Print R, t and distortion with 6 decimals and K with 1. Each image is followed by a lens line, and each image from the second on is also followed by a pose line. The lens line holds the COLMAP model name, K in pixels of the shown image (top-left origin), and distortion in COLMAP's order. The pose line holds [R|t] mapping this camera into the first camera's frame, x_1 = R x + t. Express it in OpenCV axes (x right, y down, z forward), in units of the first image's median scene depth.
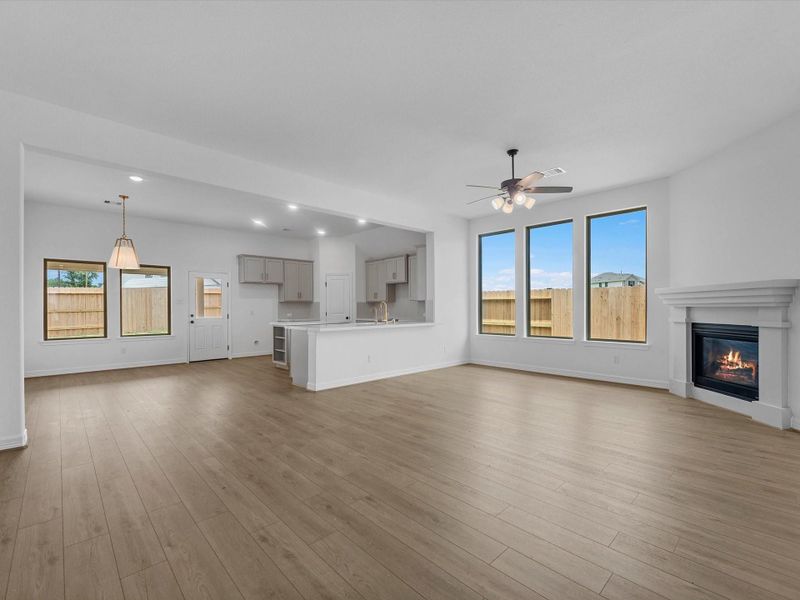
lens RADIAL K [[365.1, 0, 400.1], [0, 365.1, 308.3], [0, 0, 1]] dist [-0.002431, -0.000336]
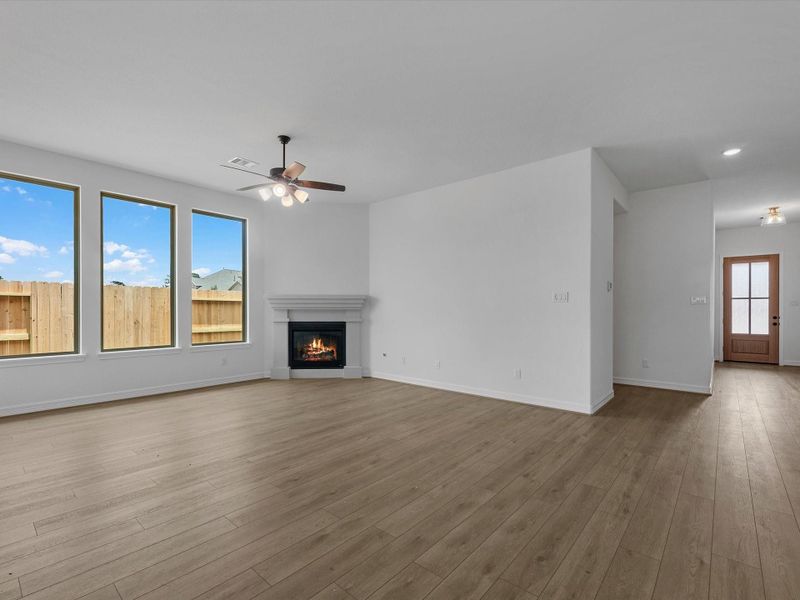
lens RADIAL K [[374.3, 0, 406.6], [0, 374.3, 307.2], [0, 0, 1]] dist [-0.000655, -0.001355]
pose [[-0.112553, 0.008688, 0.993608, -0.590567], [0.001148, 0.999962, -0.008613, -0.000105], [-0.993645, 0.000172, -0.112559, 0.730018]]
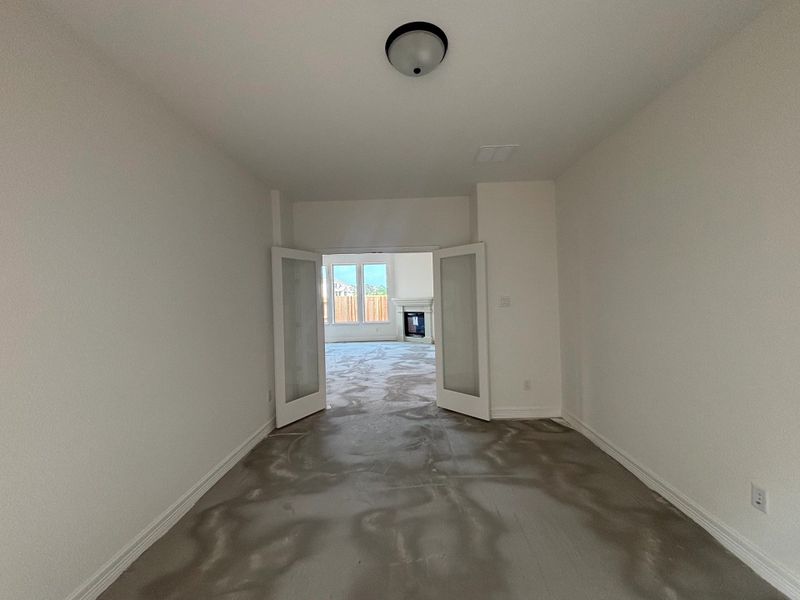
lens RADIAL K [[328.7, 0, 401.1], [0, 328.7, 300.2], [0, 0, 1]] dist [-0.010738, 0.000024]
pose [[0.700720, -0.019824, 0.713161, -0.898136], [0.027477, 0.999622, 0.000789, -0.045973], [-0.712907, 0.019043, 0.701000, -0.641970]]
